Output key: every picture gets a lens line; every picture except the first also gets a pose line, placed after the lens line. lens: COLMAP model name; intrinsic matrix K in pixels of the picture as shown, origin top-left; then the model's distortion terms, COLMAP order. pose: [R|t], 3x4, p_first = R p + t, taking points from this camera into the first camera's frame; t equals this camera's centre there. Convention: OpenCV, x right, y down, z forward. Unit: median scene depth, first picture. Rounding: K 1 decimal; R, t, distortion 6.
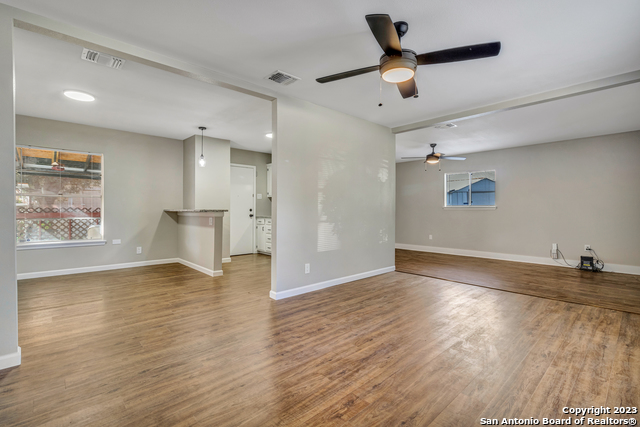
lens RADIAL K [[295.8, 0, 319.5], [0, 295.8, 206.8], [0, 0, 1]] dist [-0.001113, -0.000130]
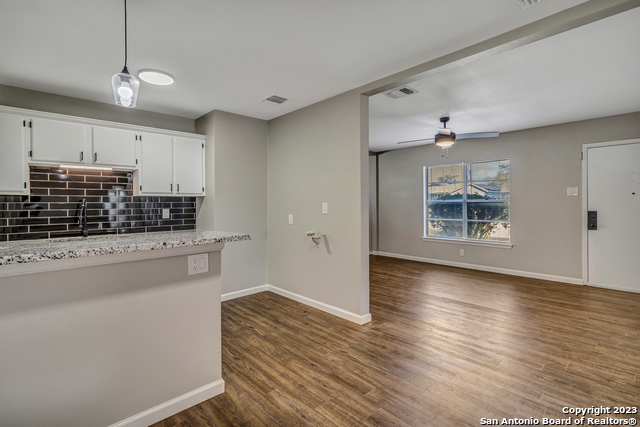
lens RADIAL K [[298.0, 0, 317.3], [0, 298.0, 202.9], [0, 0, 1]] dist [0.001271, 0.000111]
pose [[-0.007058, 0.002044, 0.999973, -1.214175], [0.000263, 0.999998, -0.002042, -0.054257], [-0.999975, 0.000249, -0.007059, 1.336127]]
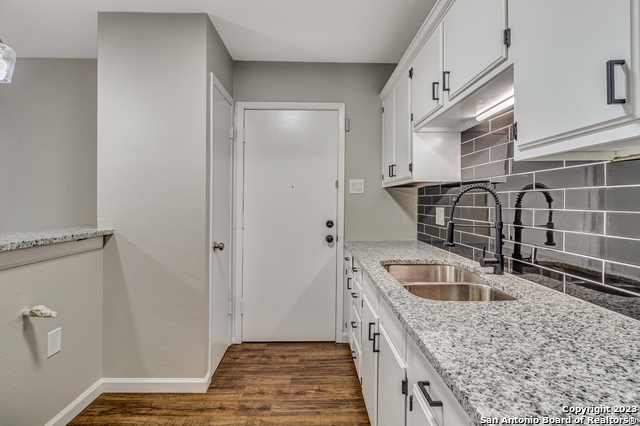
lens RADIAL K [[303.1, 0, 319.8], [0, 303.1, 201.1], [0, 0, 1]] dist [-0.001303, -0.000369]
pose [[0.746673, 0.002280, -0.665188, 0.022723], [0.002493, 0.999978, 0.006225, -0.046659], [0.665187, -0.006306, 0.746650, 1.657529]]
